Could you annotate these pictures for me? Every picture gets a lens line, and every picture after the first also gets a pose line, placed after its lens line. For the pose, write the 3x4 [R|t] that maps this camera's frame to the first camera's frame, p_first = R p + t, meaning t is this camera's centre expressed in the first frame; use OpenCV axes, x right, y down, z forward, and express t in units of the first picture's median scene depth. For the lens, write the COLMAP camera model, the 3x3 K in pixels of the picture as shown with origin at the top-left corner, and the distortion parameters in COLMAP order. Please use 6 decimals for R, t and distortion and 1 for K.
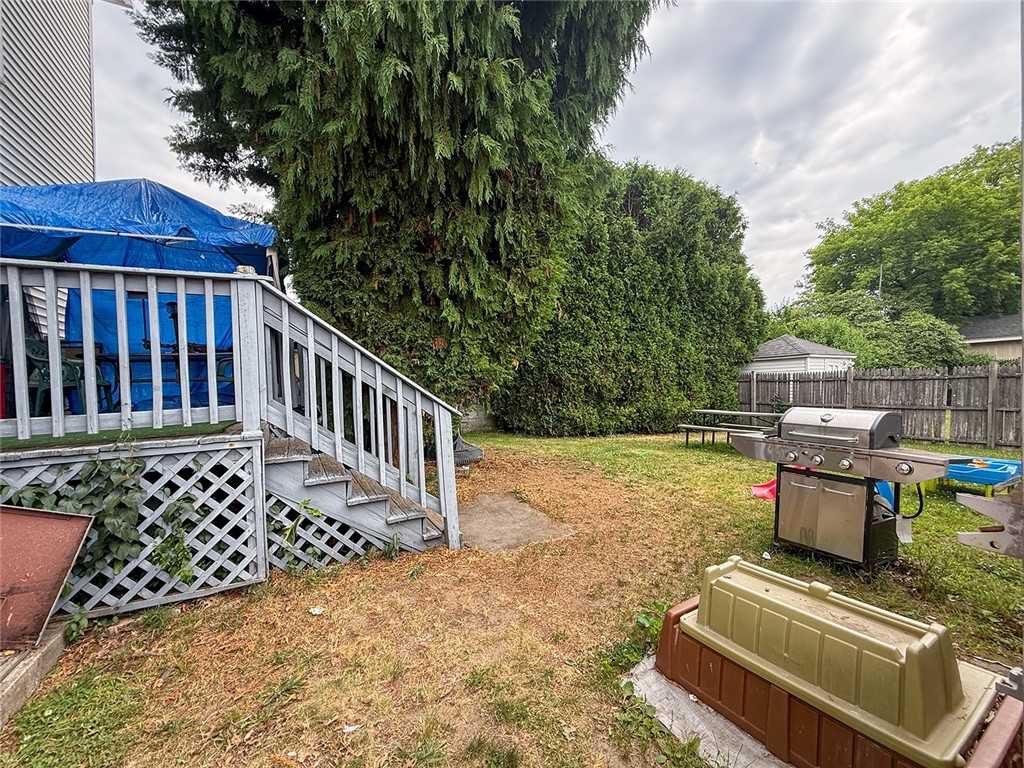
lens RADIAL K [[413.3, 0, 502.1], [0, 413.3, 385.4], [0, 0, 1]] dist [-0.001028, 0.000109]
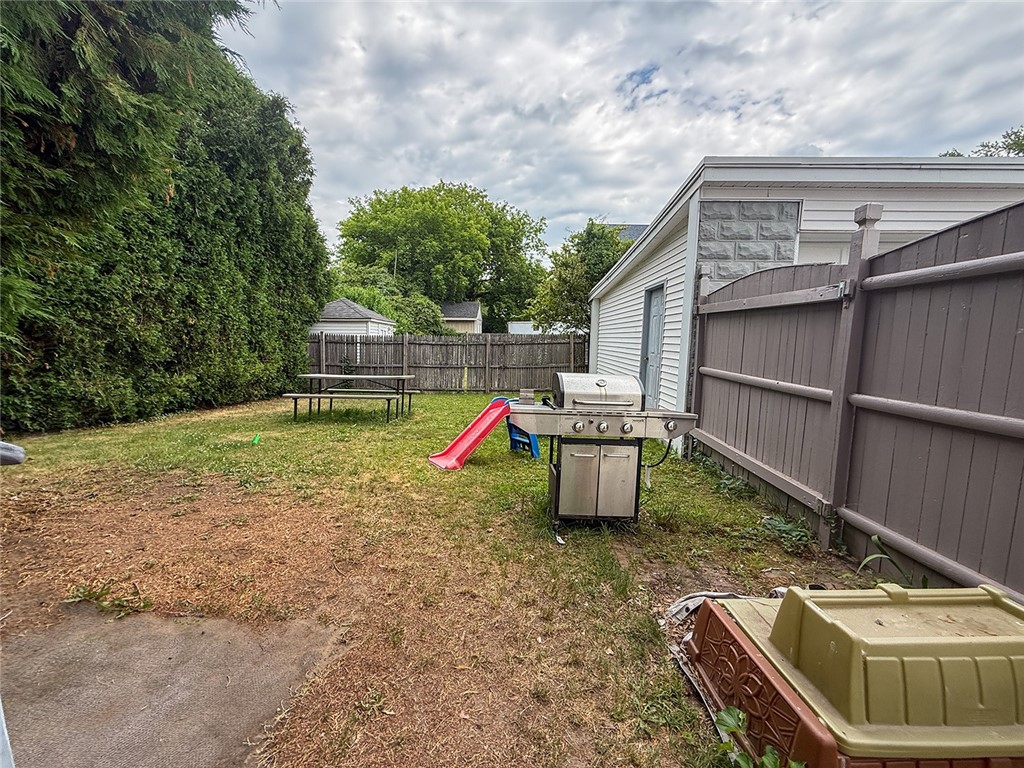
lens RADIAL K [[413.3, 0, 509.0], [0, 413.3, 384.4], [0, 0, 1]] dist [-0.001028, 0.000109]
pose [[0.477329, -0.059137, 0.876732, -0.046495], [-0.023201, 0.996537, 0.079850, 0.001942], [-0.878418, -0.058456, 0.474304, 0.181828]]
